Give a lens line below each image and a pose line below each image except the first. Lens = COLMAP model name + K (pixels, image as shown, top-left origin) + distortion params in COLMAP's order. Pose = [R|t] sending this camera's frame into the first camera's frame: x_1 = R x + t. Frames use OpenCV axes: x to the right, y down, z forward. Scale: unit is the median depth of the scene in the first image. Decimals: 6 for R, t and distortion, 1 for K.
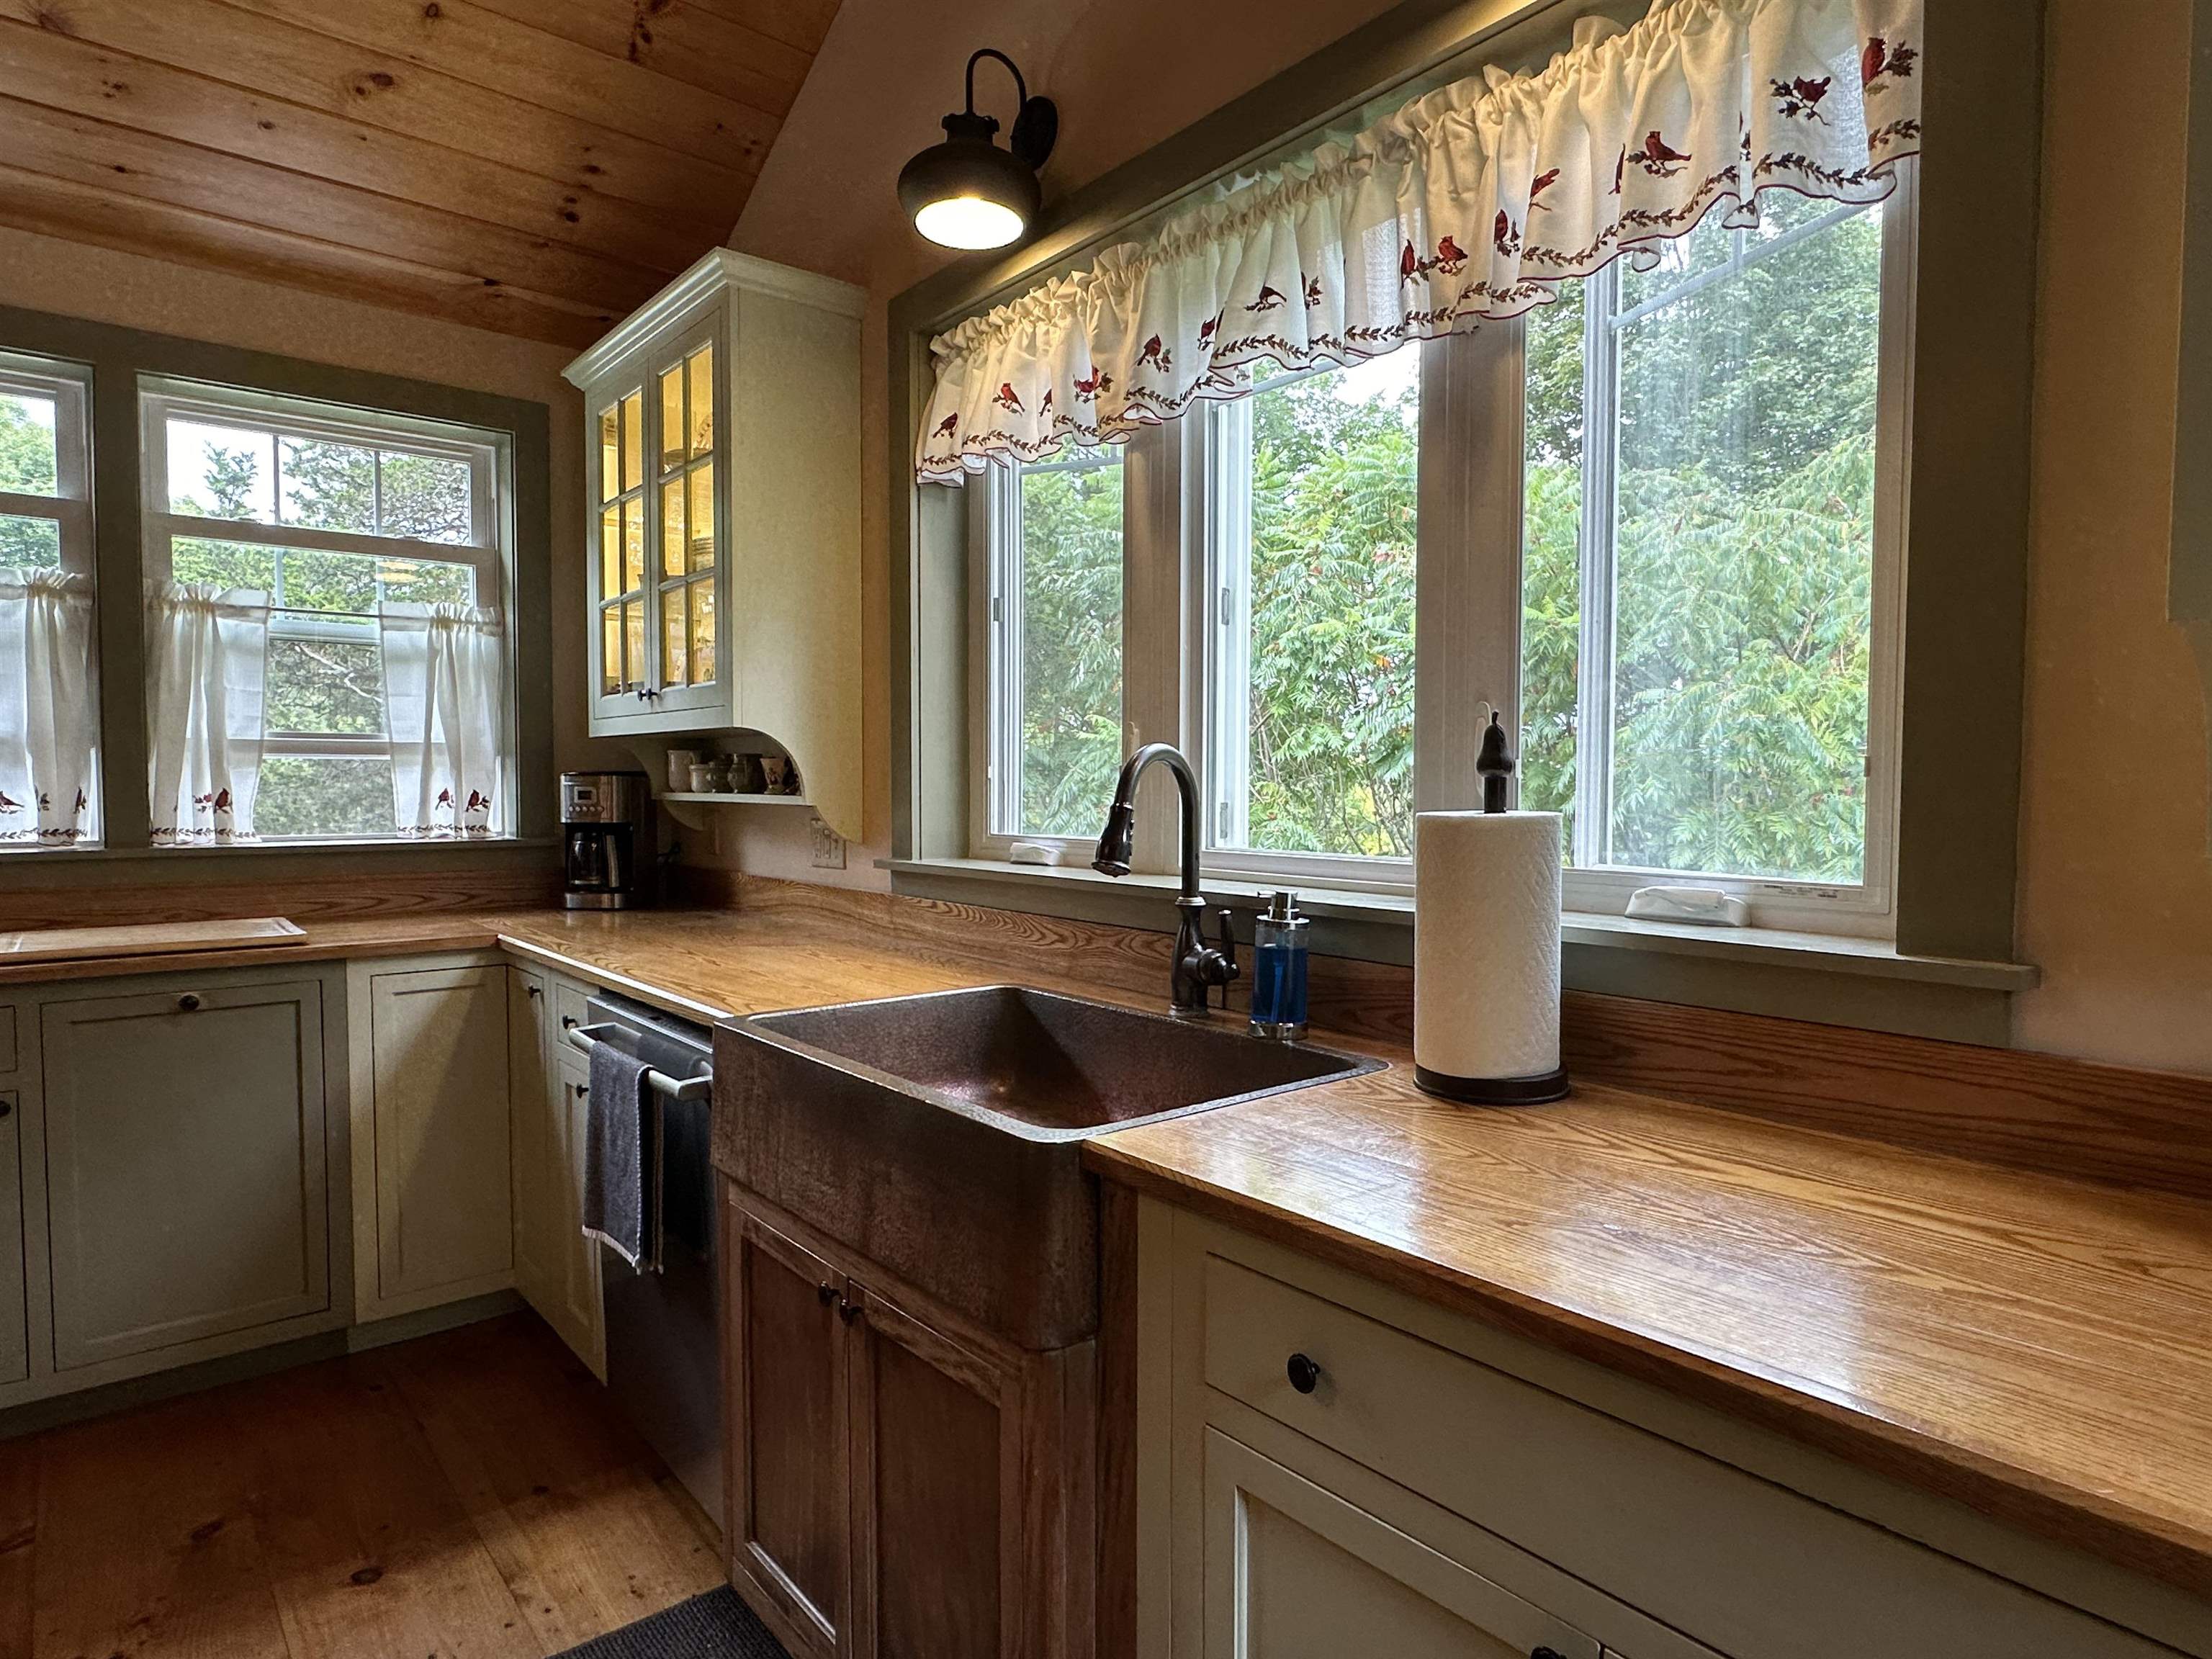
lens RADIAL K [[1261.2, 0, 1103.3], [0, 1261.2, 829.6], [0, 0, 1]] dist [0.000923, -0.001966]
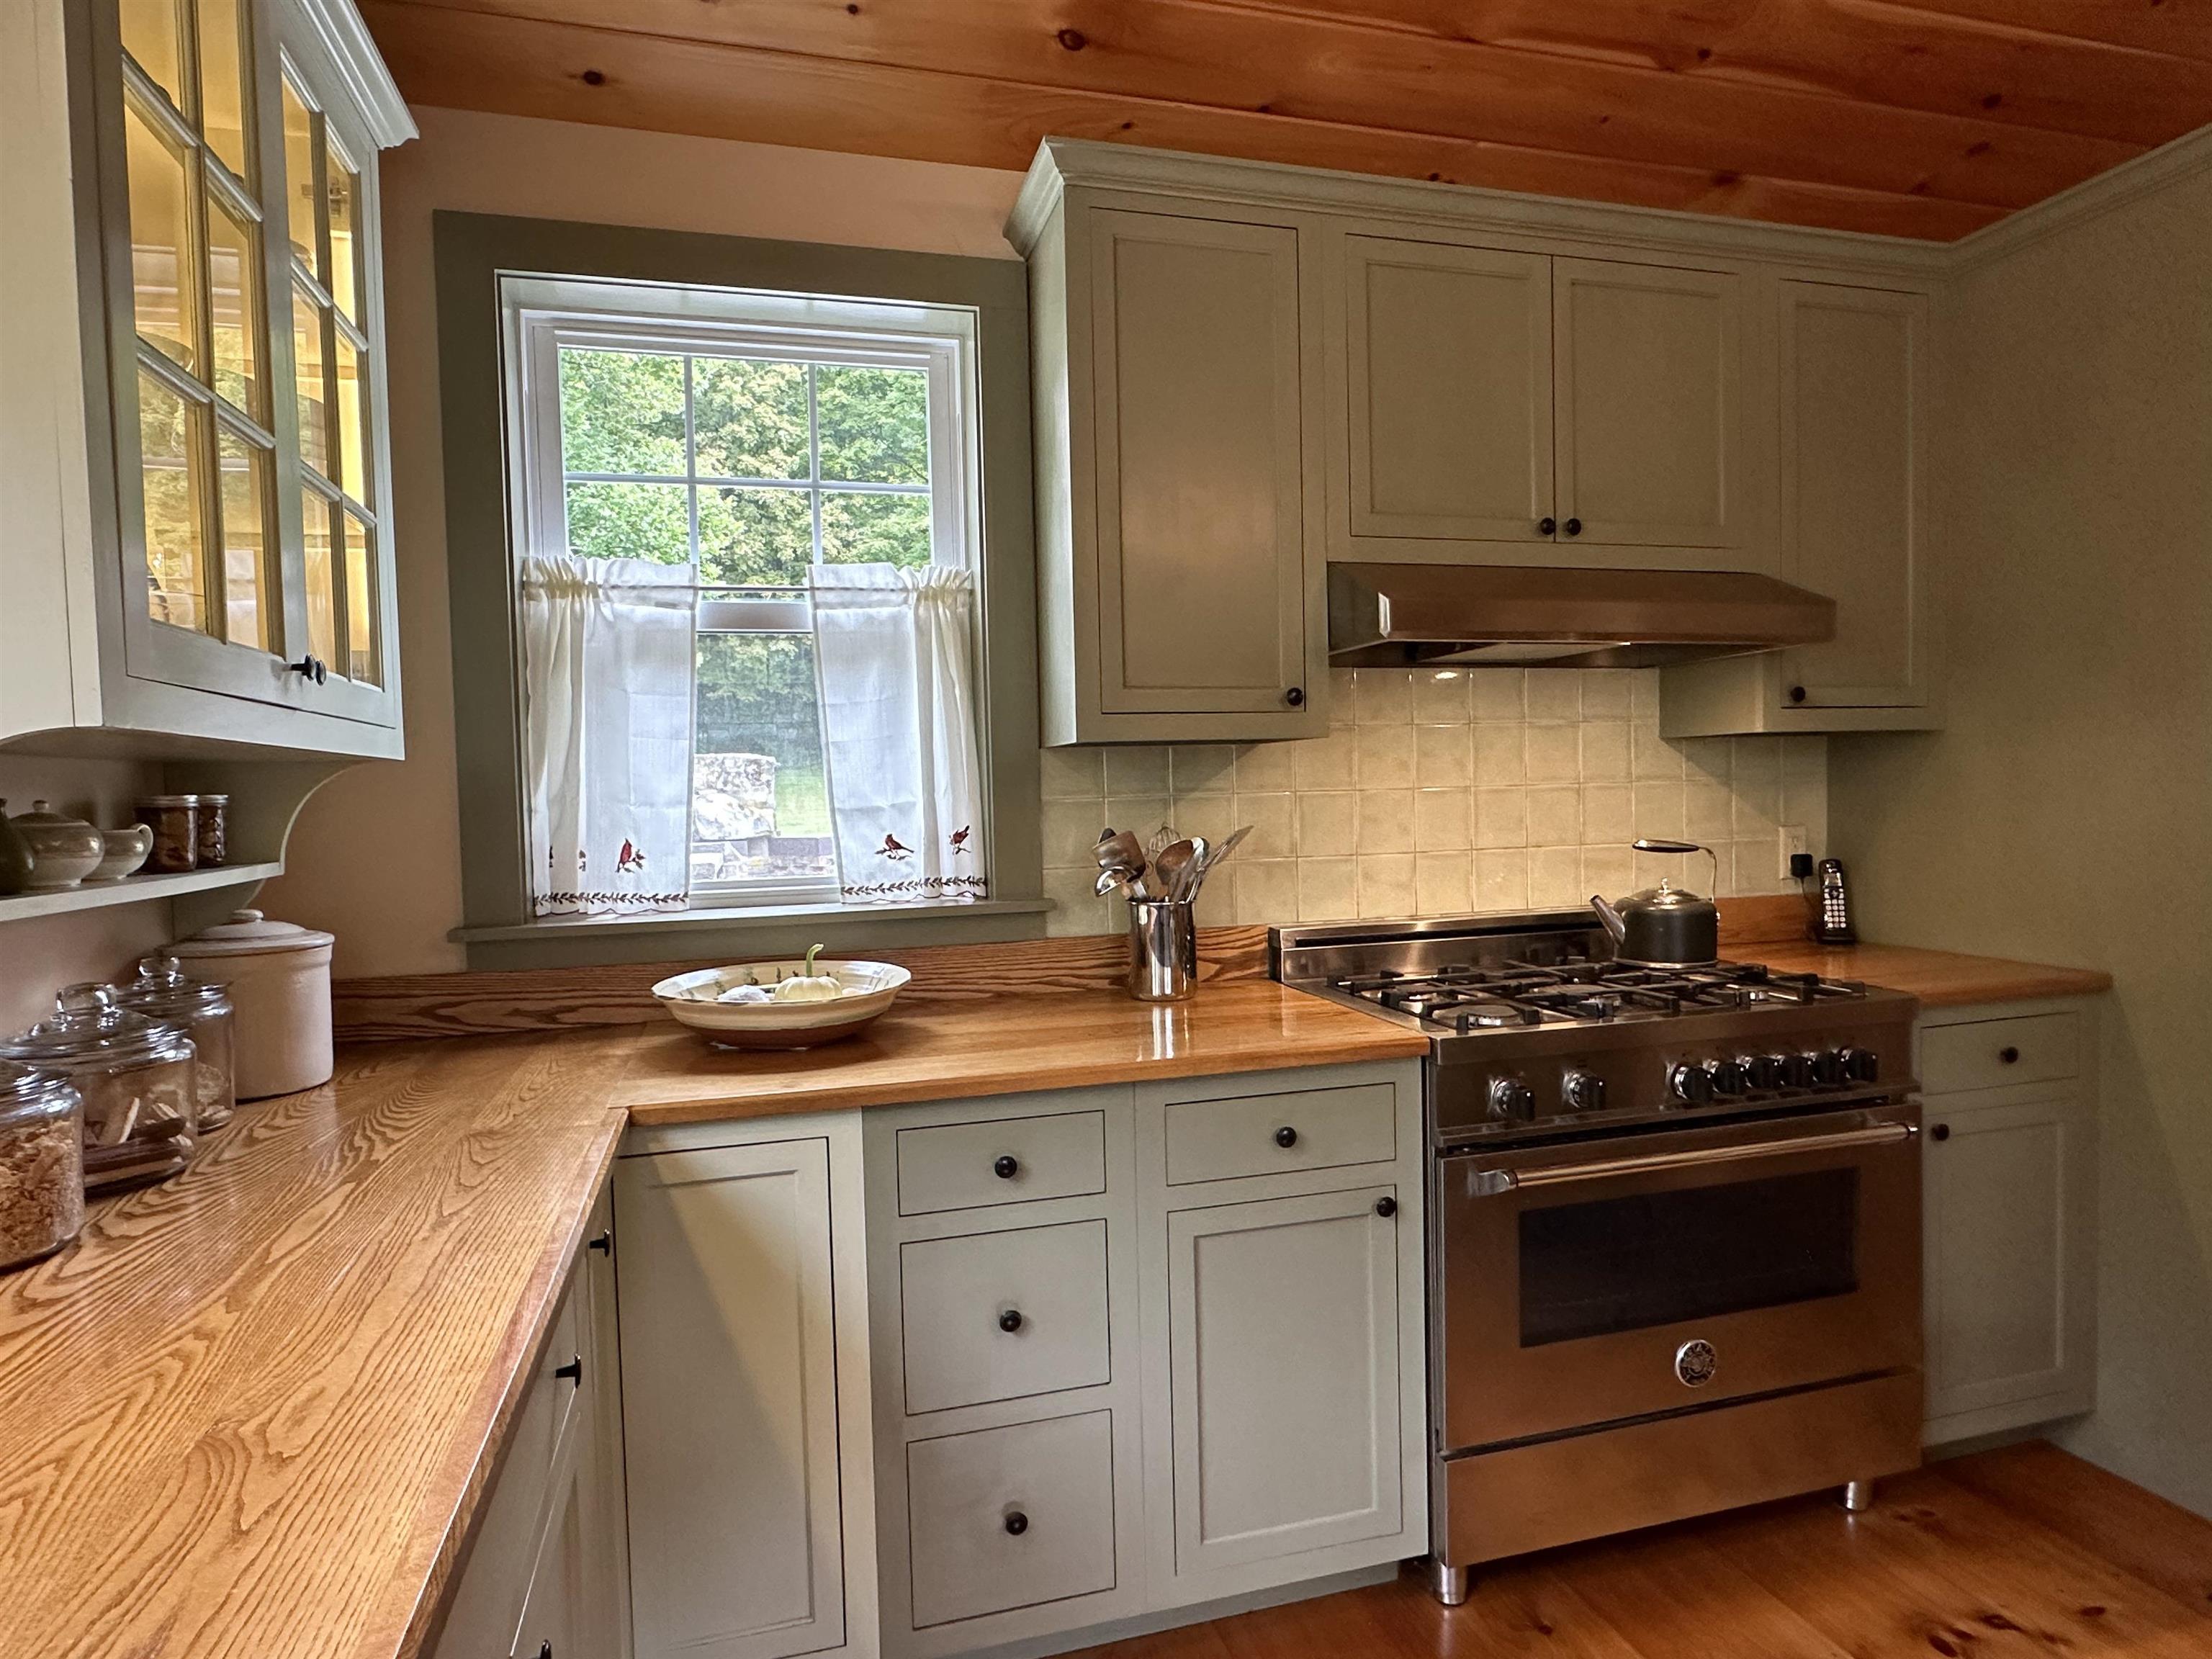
lens RADIAL K [[1261.2, 0, 1101.6], [0, 1261.2, 830.1], [0, 0, 1]] dist [0.000923, -0.001966]
pose [[-0.912624, 0.007133, 0.408737, -0.190094], [0.038720, 0.996861, 0.069058, -0.041905], [-0.406961, 0.078850, -0.910036, 0.637145]]
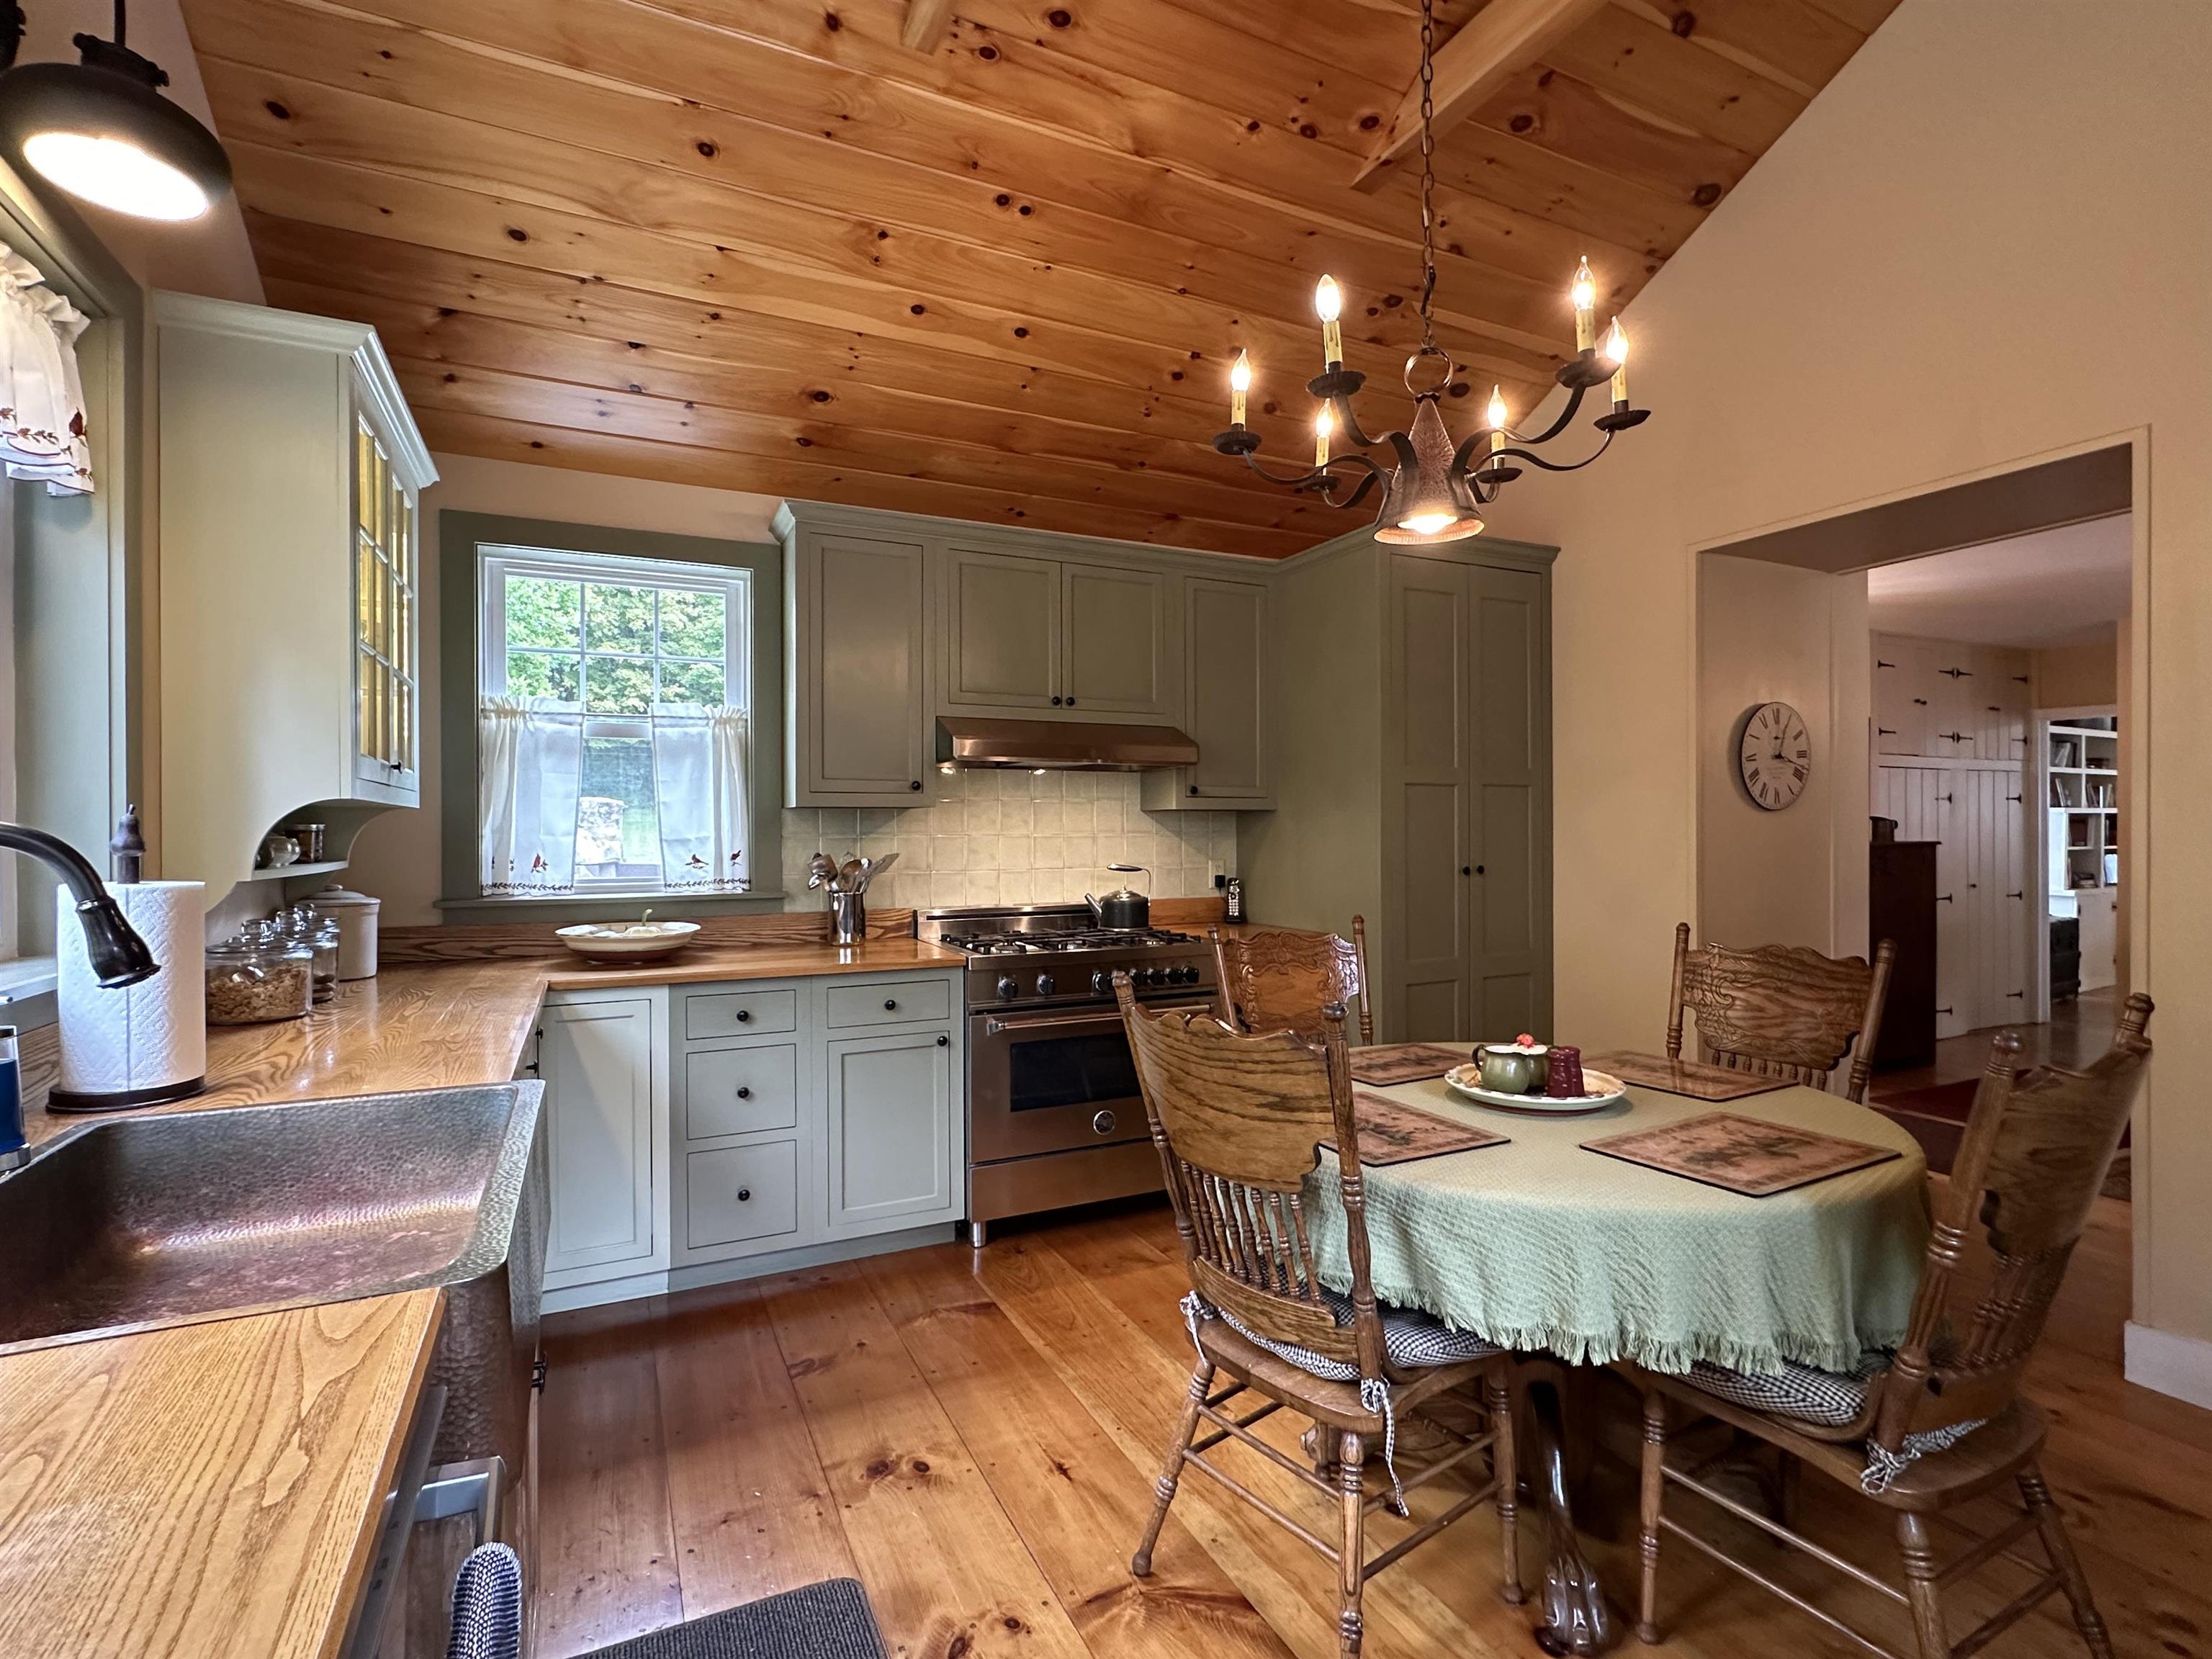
lens RADIAL K [[1057.4, 0, 1108.9], [0, 1057.4, 829.5], [0, 0, 1]] dist [-0.002440, -0.000429]
pose [[-0.971221, 0.001229, 0.238178, -0.575299], [0.010440, 0.999245, 0.037415, -0.062006], [-0.237952, 0.038825, -0.970501, 1.134039]]
